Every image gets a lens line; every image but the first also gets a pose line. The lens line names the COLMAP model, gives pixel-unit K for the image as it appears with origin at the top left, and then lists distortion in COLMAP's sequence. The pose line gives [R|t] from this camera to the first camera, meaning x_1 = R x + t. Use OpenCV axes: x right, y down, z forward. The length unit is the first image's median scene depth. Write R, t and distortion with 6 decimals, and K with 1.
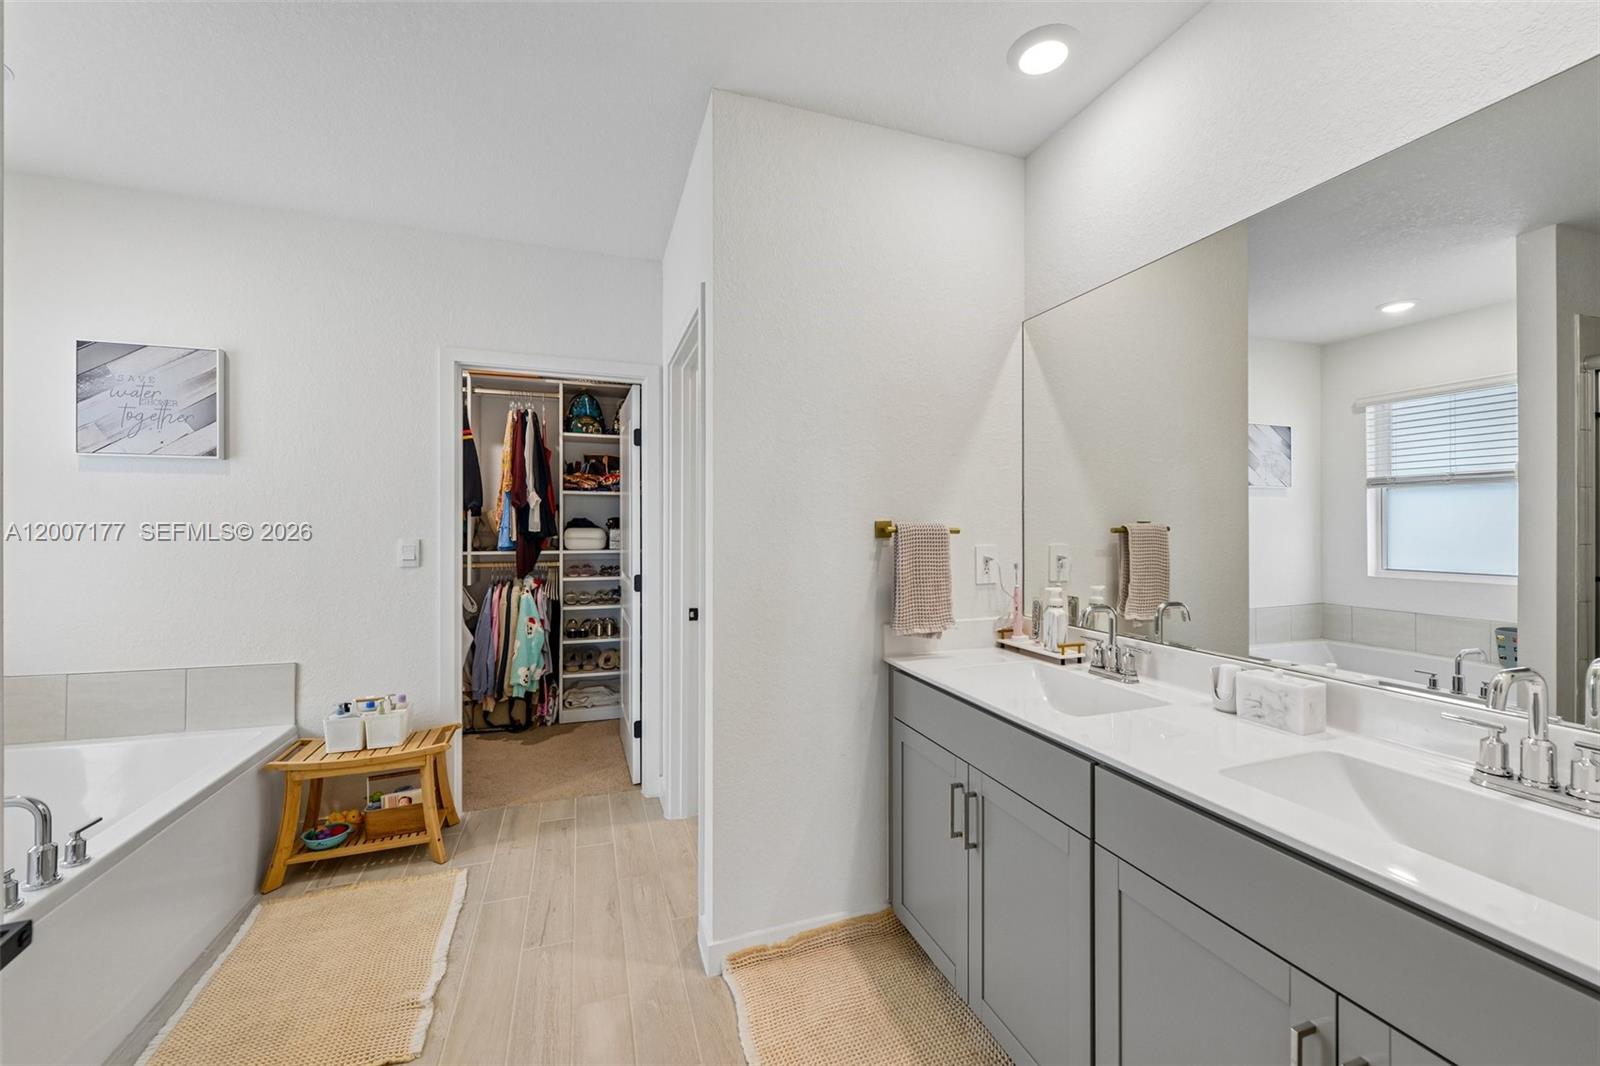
lens RADIAL K [[627.9, 0, 809.2], [0, 627.9, 528.9], [0, 0, 1]] dist [-0.014406, 0.000127]
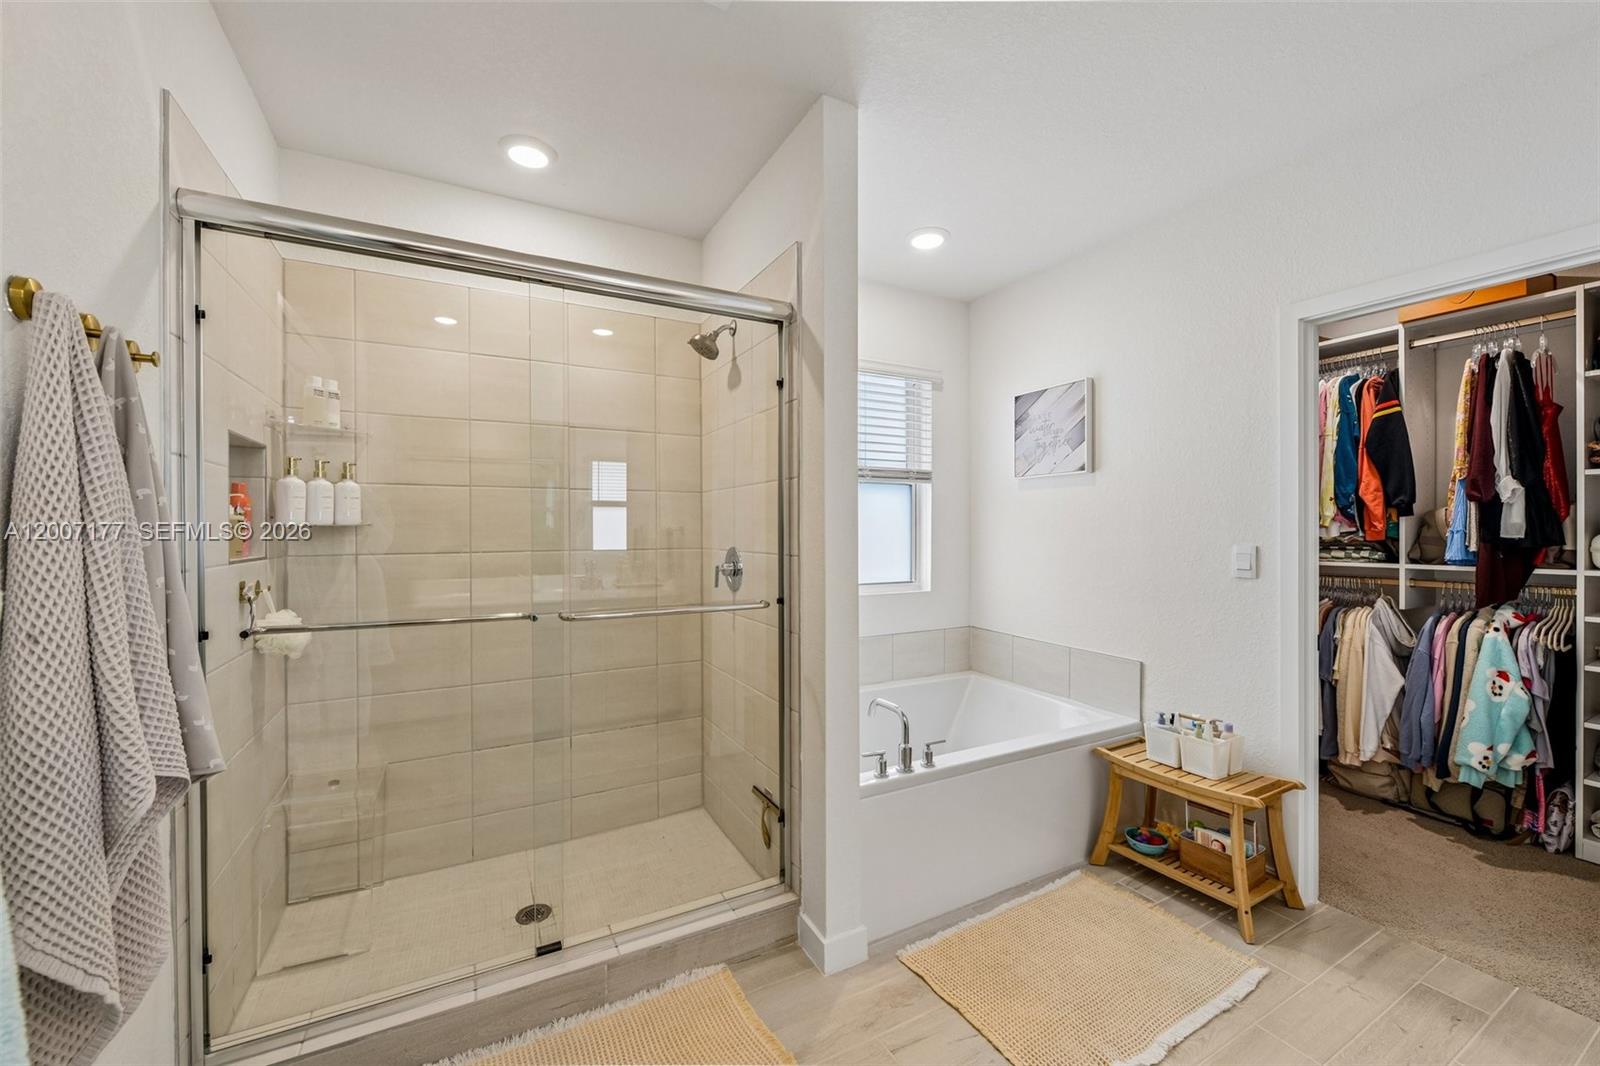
lens RADIAL K [[627.9, 0, 809.2], [0, 627.9, 528.9], [0, 0, 1]] dist [-0.014406, 0.000127]
pose [[0.139587, -0.000394, -0.990210, 0.123371], [-0.001702, 0.999998, -0.000637, -0.004636], [0.990208, 0.001774, 0.139586, 0.286355]]
